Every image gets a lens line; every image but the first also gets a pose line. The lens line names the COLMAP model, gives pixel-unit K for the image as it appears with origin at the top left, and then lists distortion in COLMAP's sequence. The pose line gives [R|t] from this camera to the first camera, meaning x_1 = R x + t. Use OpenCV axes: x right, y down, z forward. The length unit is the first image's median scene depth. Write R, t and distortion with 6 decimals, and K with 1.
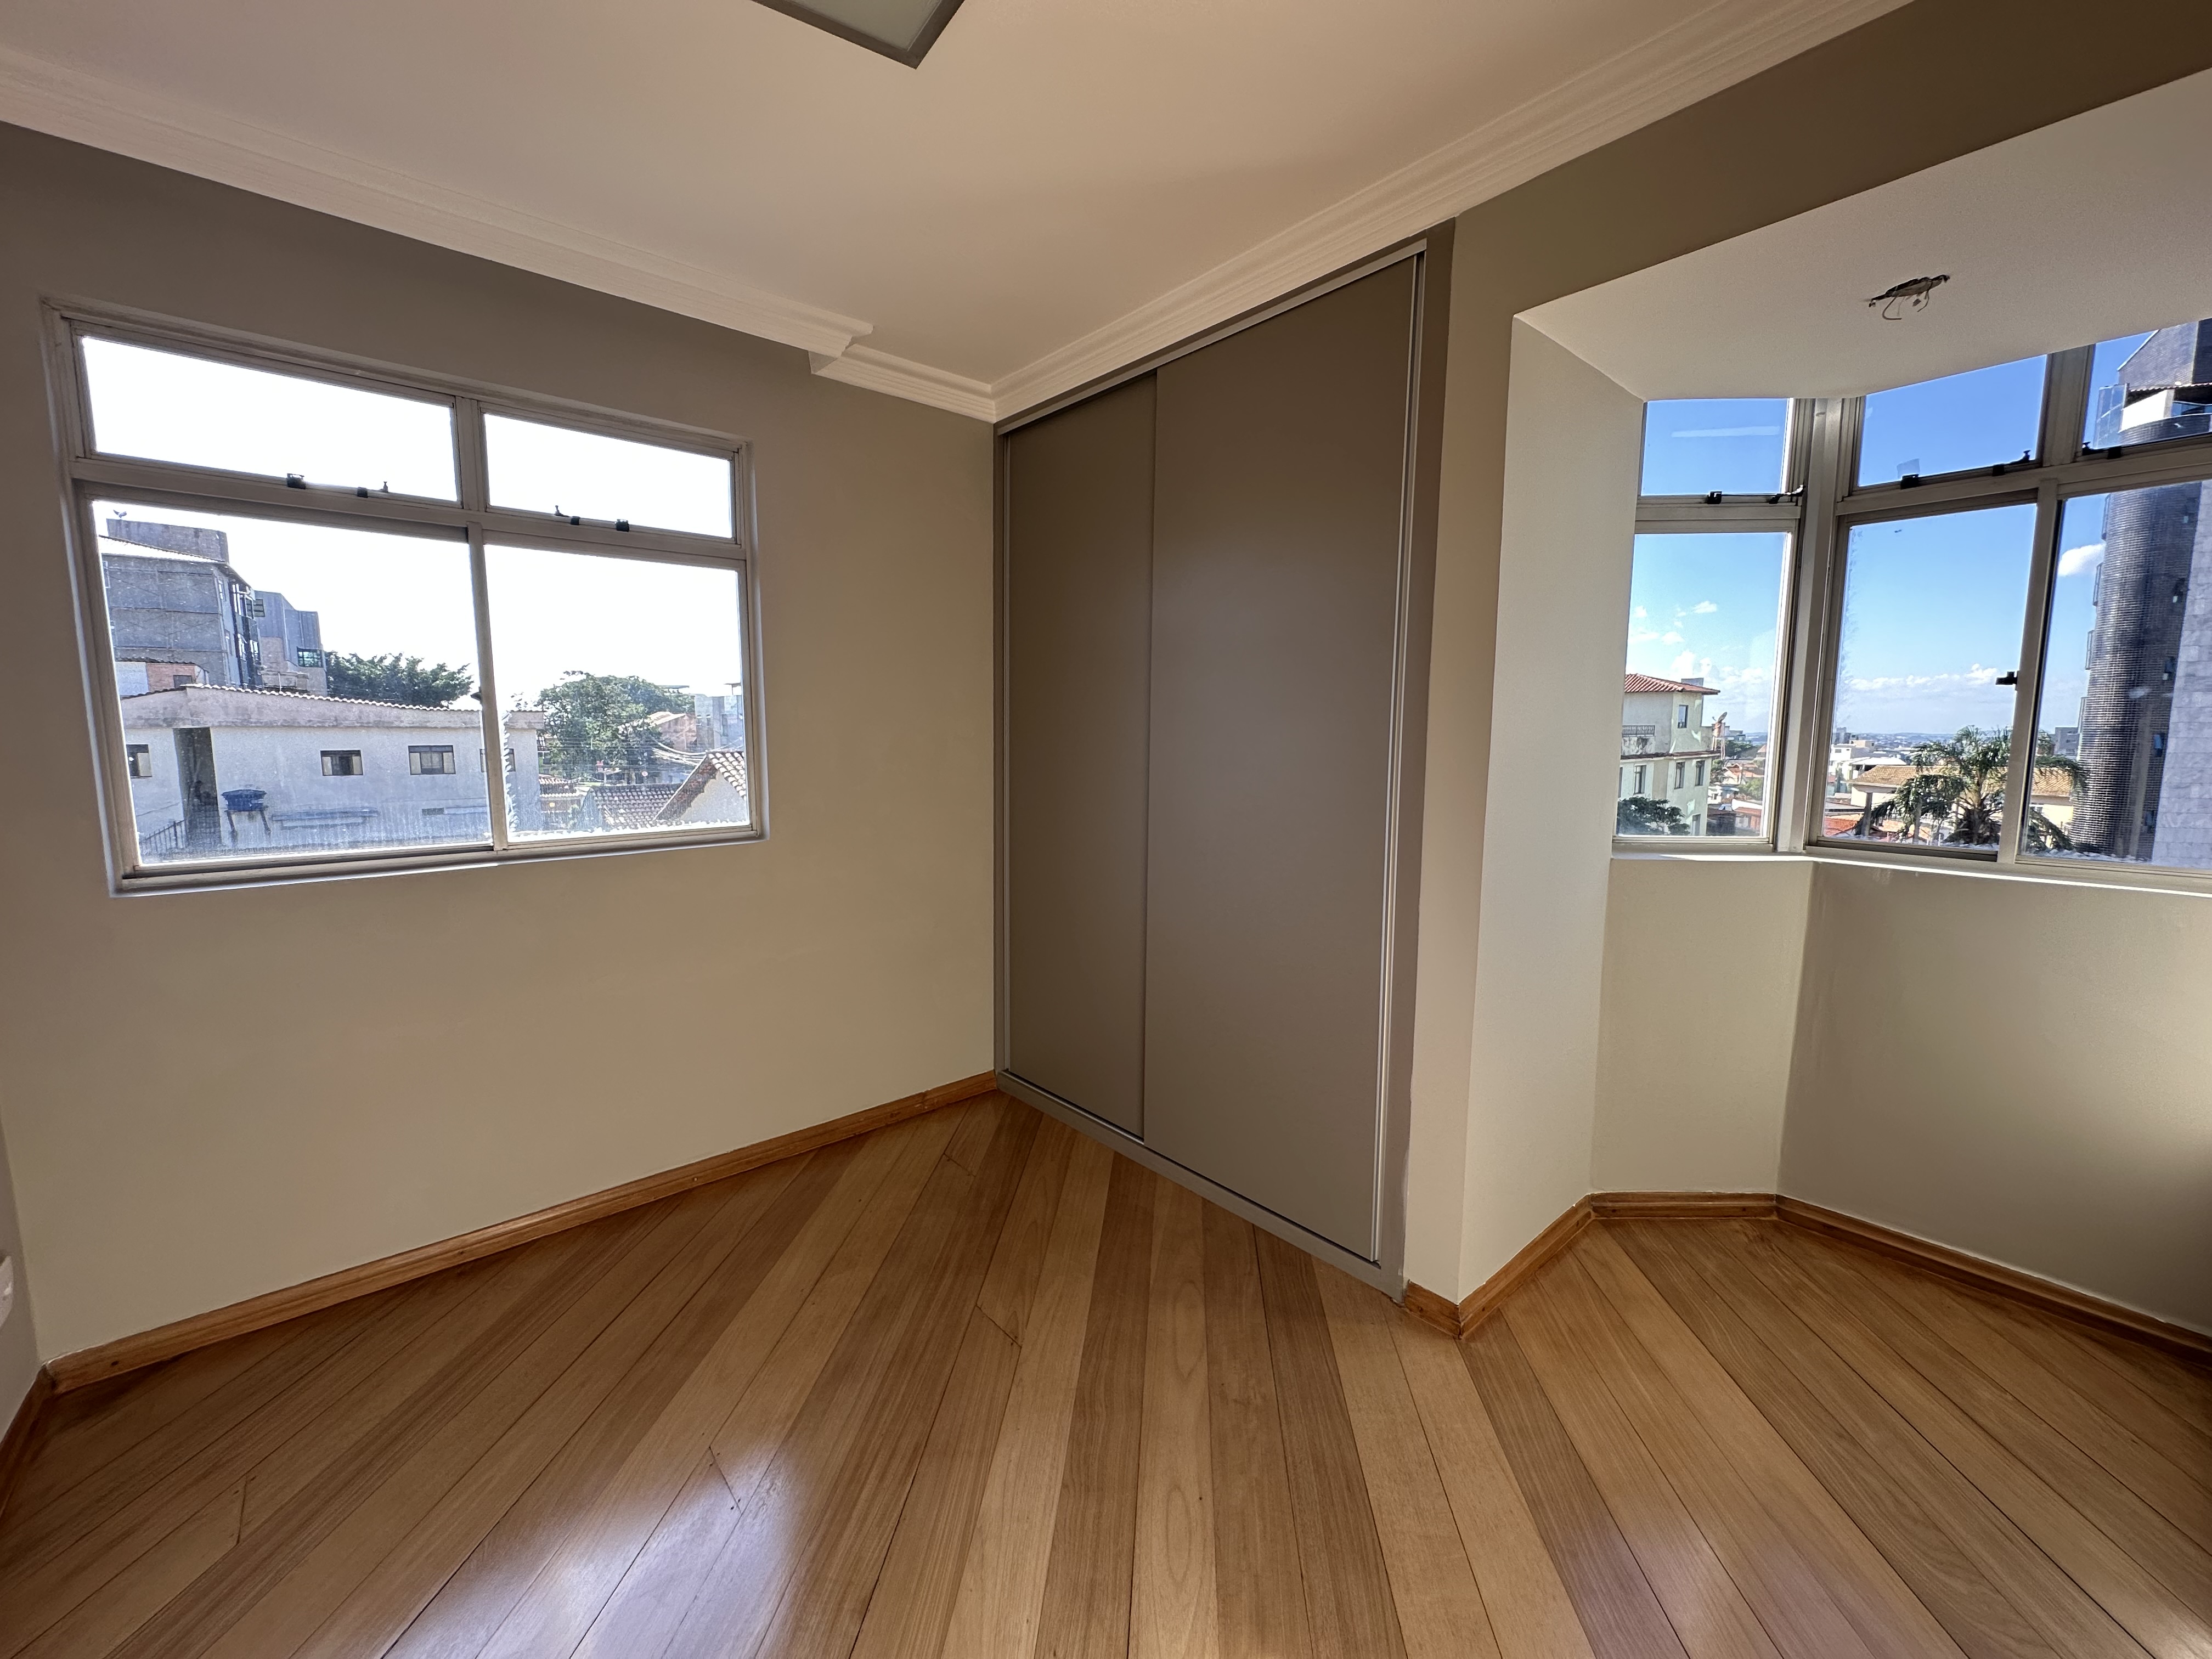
lens RADIAL K [[888.7, 0, 1105.0], [0, 888.7, 828.4], [0, 0, 1]] dist [-0.002584, 0.000982]
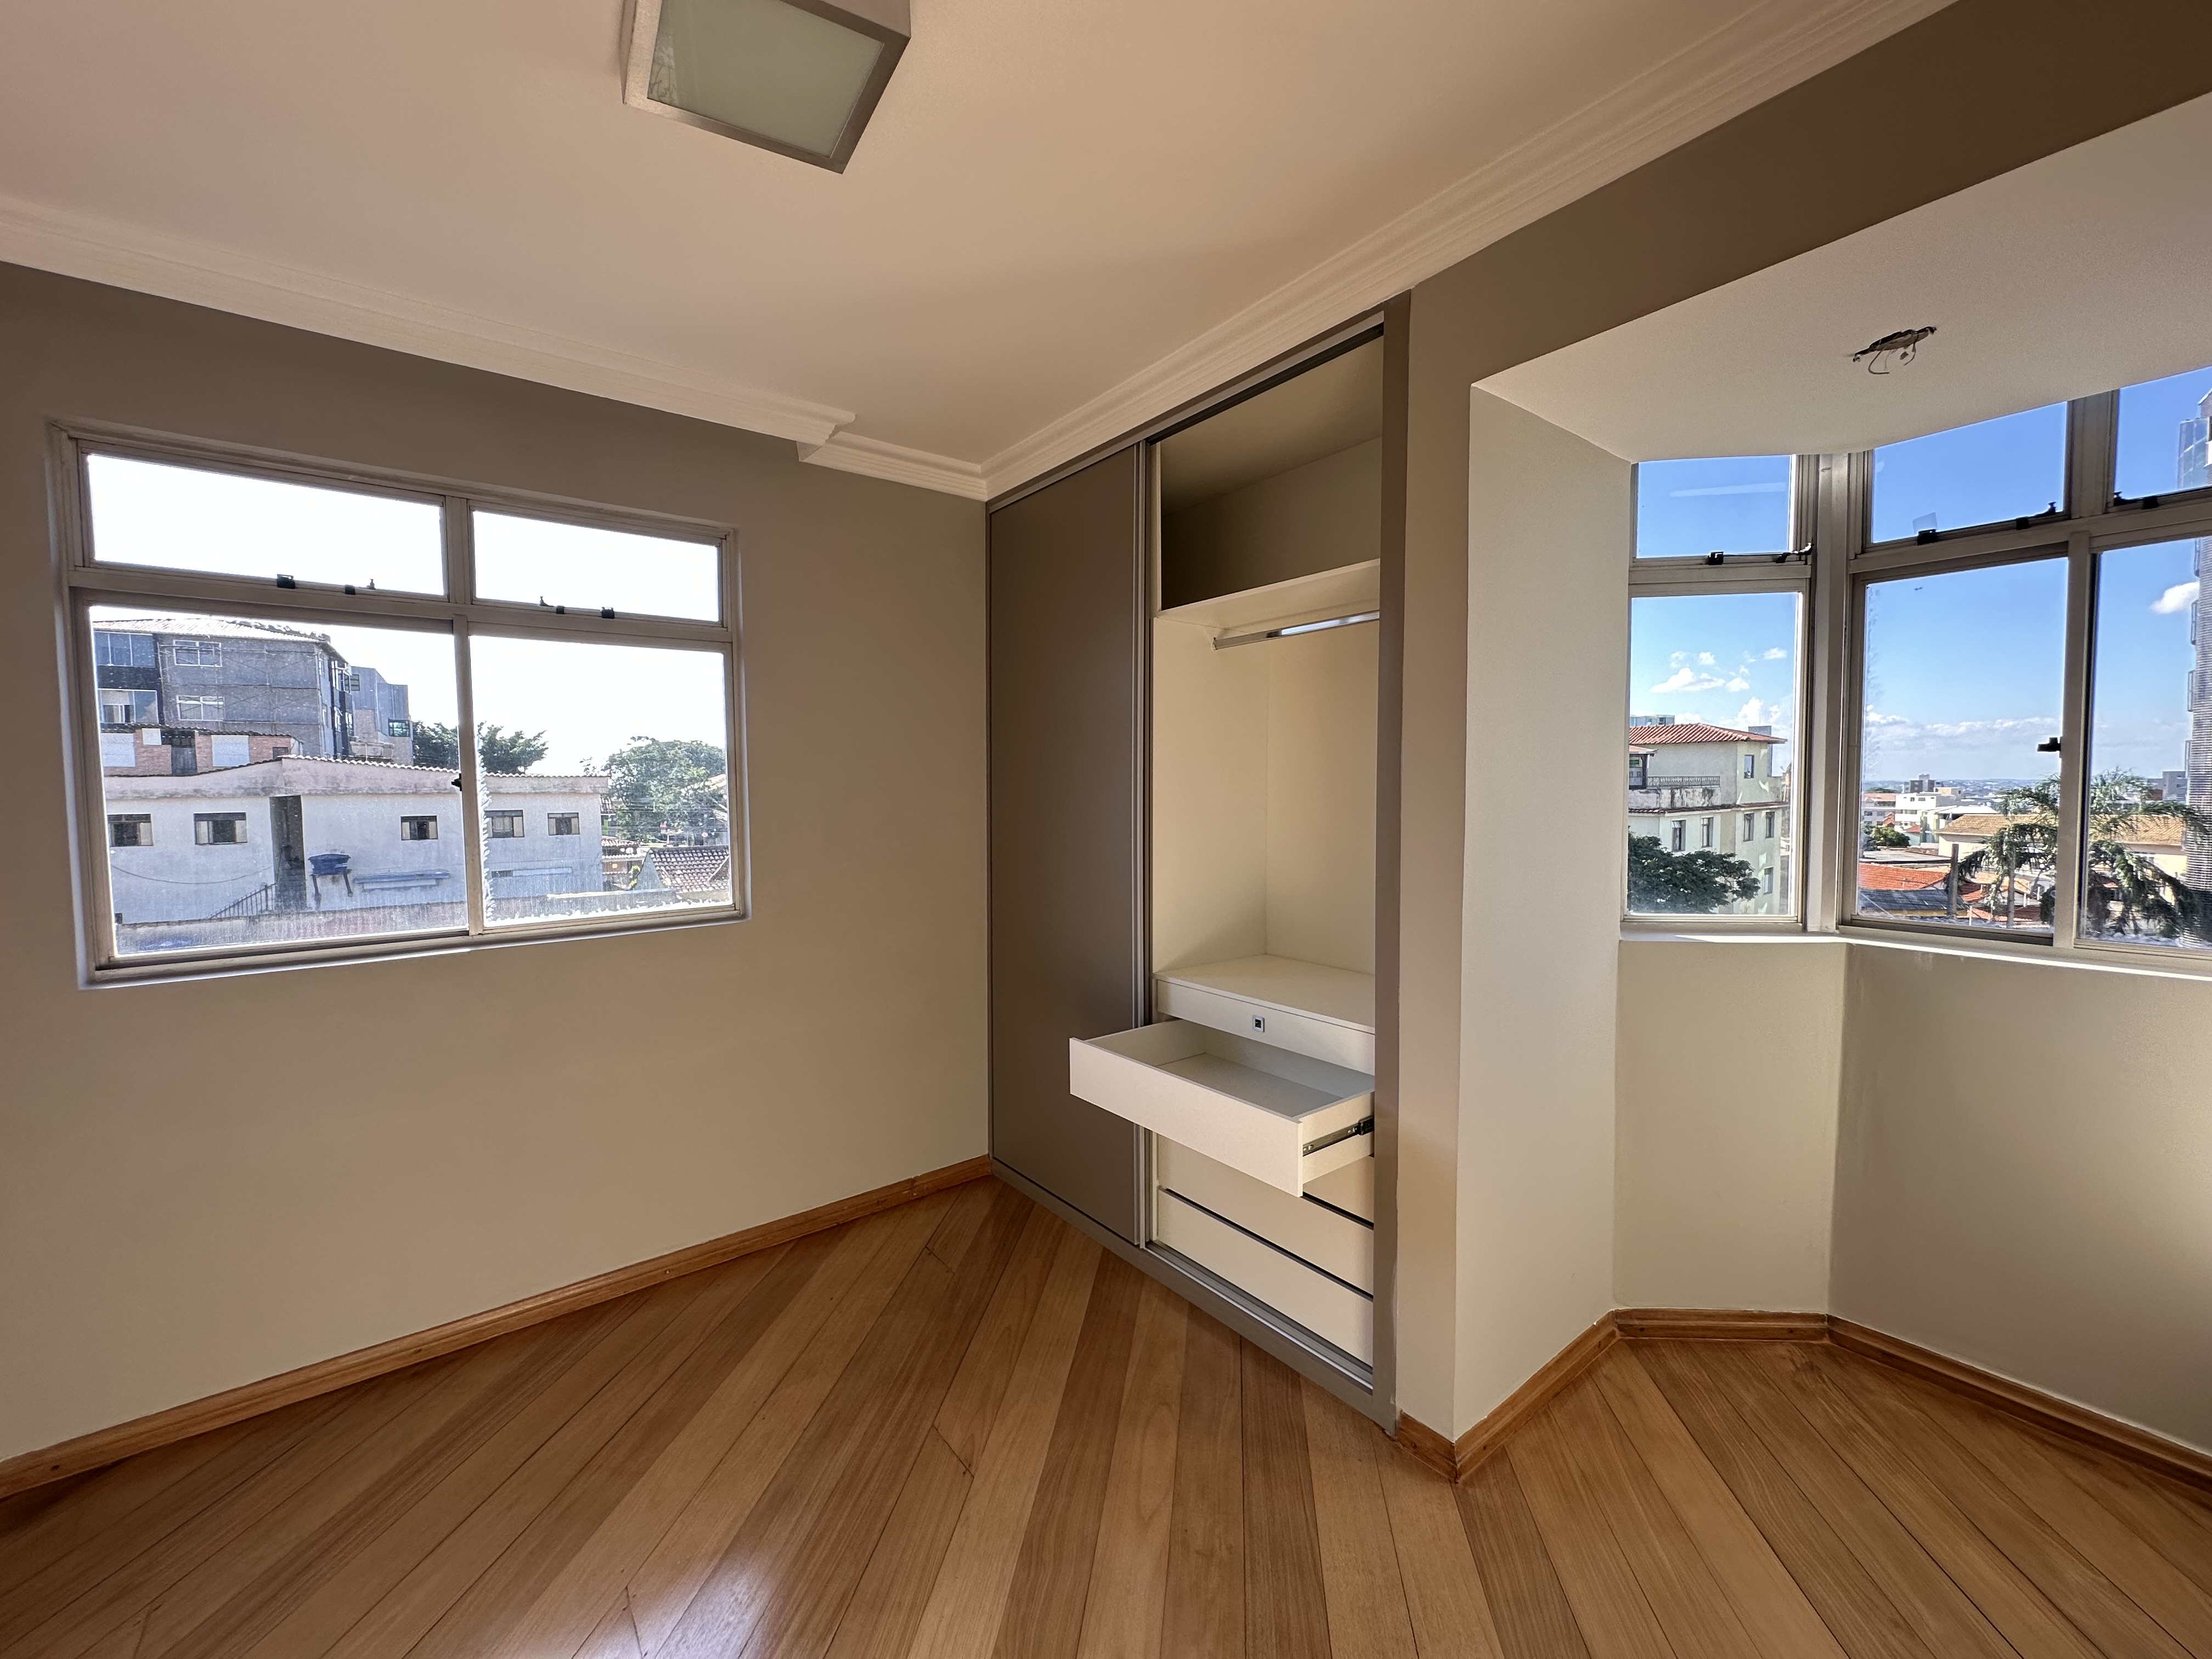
lens RADIAL K [[887.1, 0, 1107.8], [0, 887.1, 827.4], [0, 0, 1]] dist [-0.001709, 0.000337]
pose [[0.998388, -0.009396, -0.055970, 0.094281], [0.005820, 0.997951, -0.063710, -0.030647], [0.056454, 0.063282, 0.996398, 0.038289]]
